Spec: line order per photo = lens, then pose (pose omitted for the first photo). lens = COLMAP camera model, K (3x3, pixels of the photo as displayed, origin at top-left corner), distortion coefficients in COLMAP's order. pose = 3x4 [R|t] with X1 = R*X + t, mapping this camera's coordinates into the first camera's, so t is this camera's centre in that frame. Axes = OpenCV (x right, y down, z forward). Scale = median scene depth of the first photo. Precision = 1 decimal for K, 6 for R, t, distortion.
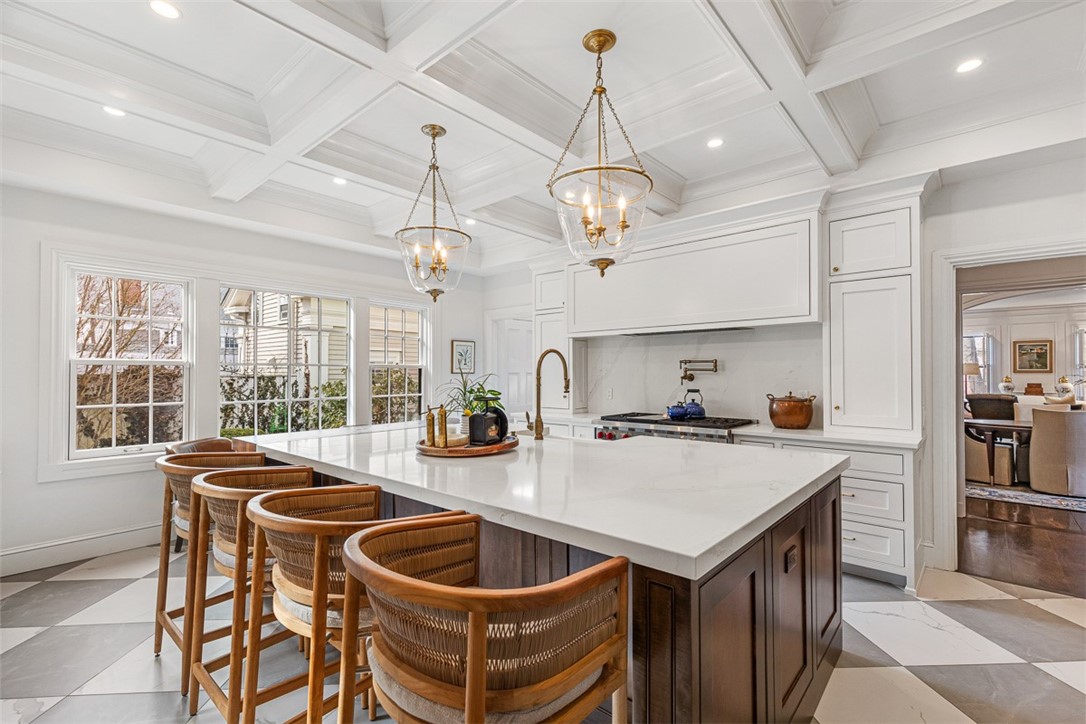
lens RADIAL K [[496.6, 0, 541.1], [0, 496.6, 376.3], [0, 0, 1]] dist [0.000613, -0.000161]
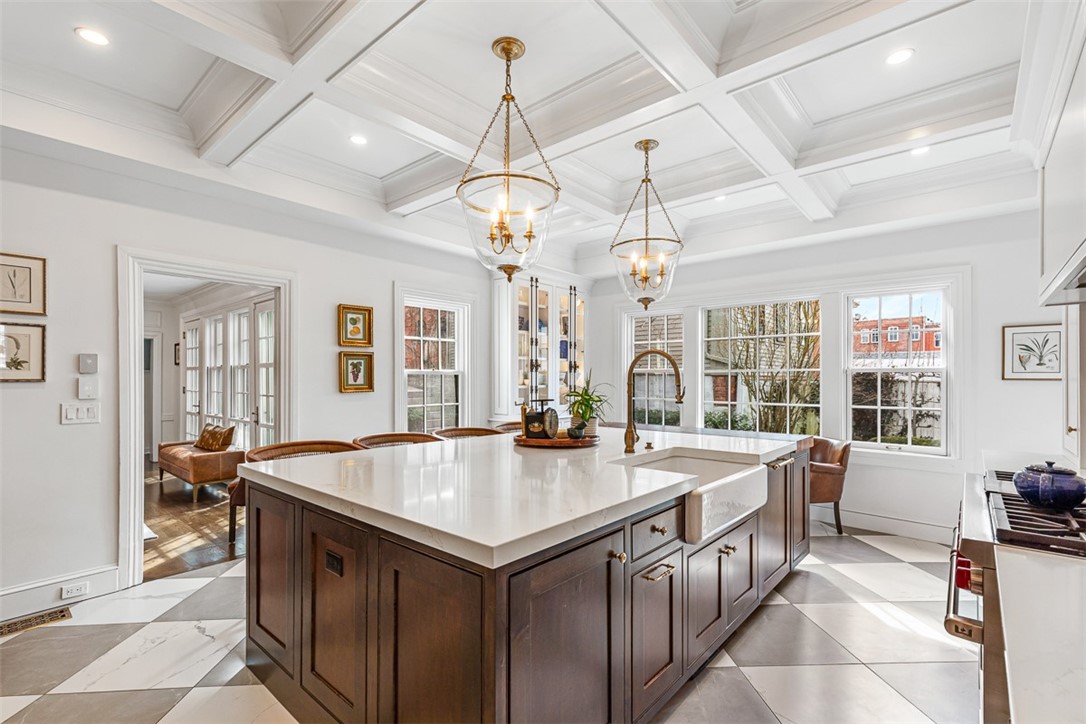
lens RADIAL K [[496.6, 0, 541.1], [0, 496.6, 376.3], [0, 0, 1]] dist [0.000613, -0.000161]
pose [[0.009035, -0.002147, -0.999957, 0.519755], [-0.009435, 0.999953, -0.002232, -0.003563], [0.999915, 0.009455, 0.009014, 0.489807]]
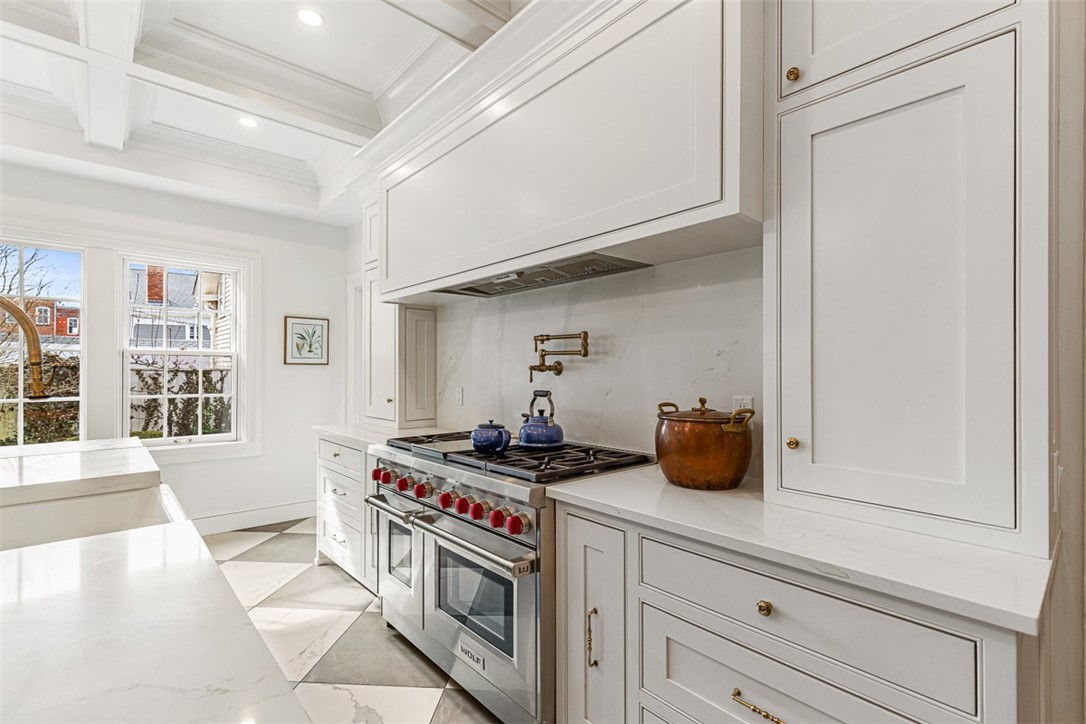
lens RADIAL K [[504.0, 0, 538.6], [0, 504.0, 374.8], [0, 0, 1]] dist [0.011341, -0.000509]
pose [[0.992015, 0.003900, -0.126062, 0.308628], [-0.003587, 0.999990, 0.002713, 0.007116], [0.126071, -0.002239, 0.992019, 0.406854]]
